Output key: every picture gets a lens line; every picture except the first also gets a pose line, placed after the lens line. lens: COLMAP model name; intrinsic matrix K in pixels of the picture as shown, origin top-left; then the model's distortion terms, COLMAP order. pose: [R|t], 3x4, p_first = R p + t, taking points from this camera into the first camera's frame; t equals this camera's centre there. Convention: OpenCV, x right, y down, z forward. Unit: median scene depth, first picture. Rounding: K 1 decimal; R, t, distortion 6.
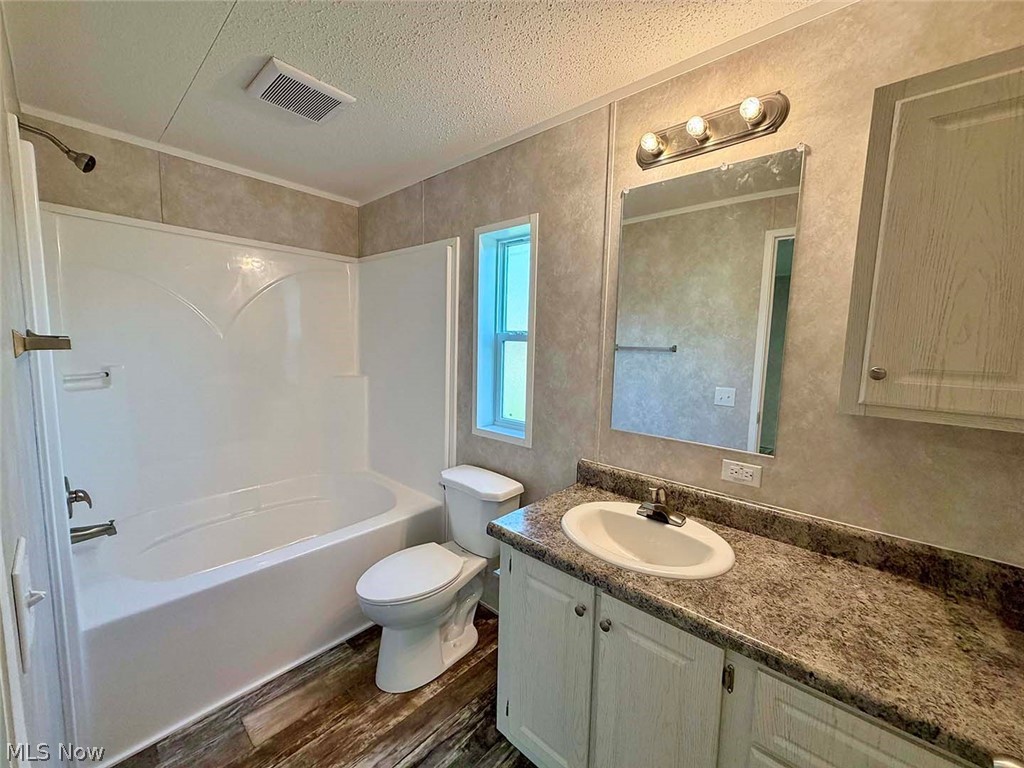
lens RADIAL K [[409.2, 0, 510.7], [0, 409.2, 385.5], [0, 0, 1]] dist [0.000634, 0.000062]
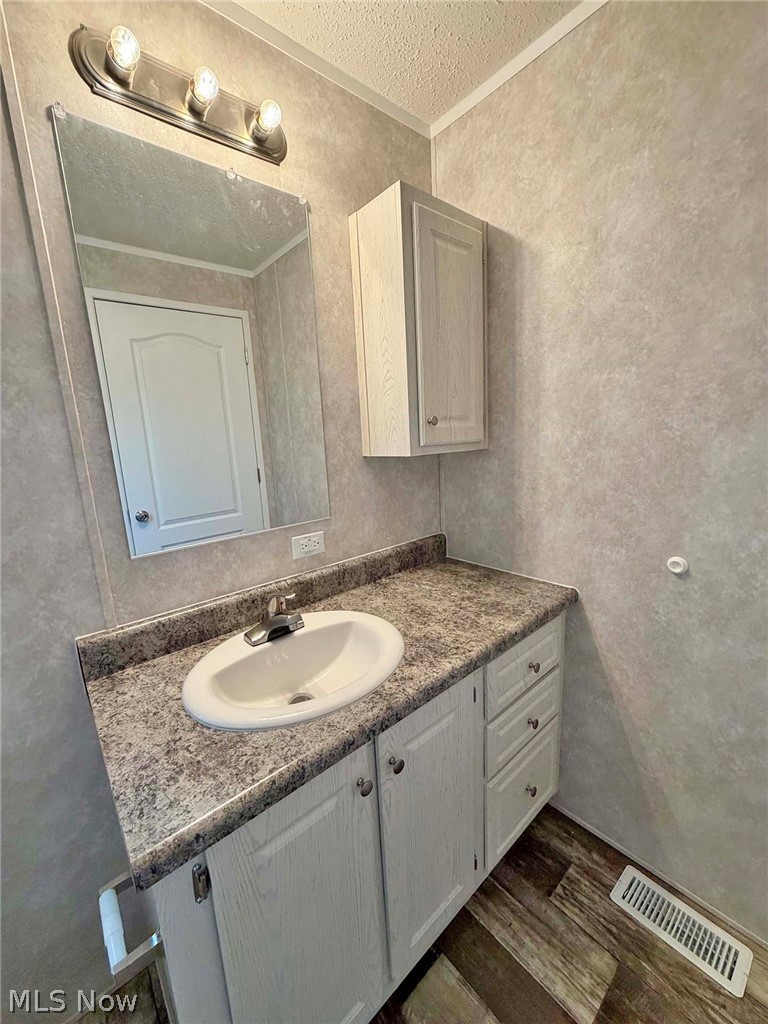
lens RADIAL K [[409.2, 0, 383.0], [0, 409.2, 510.6], [0, 0, 1]] dist [0.000634, 0.000062]
pose [[0.121158, -0.213711, 0.969355, -0.341422], [0.162547, 0.967638, 0.193016, -0.021066], [-0.979234, 0.134181, 0.151975, 0.706217]]
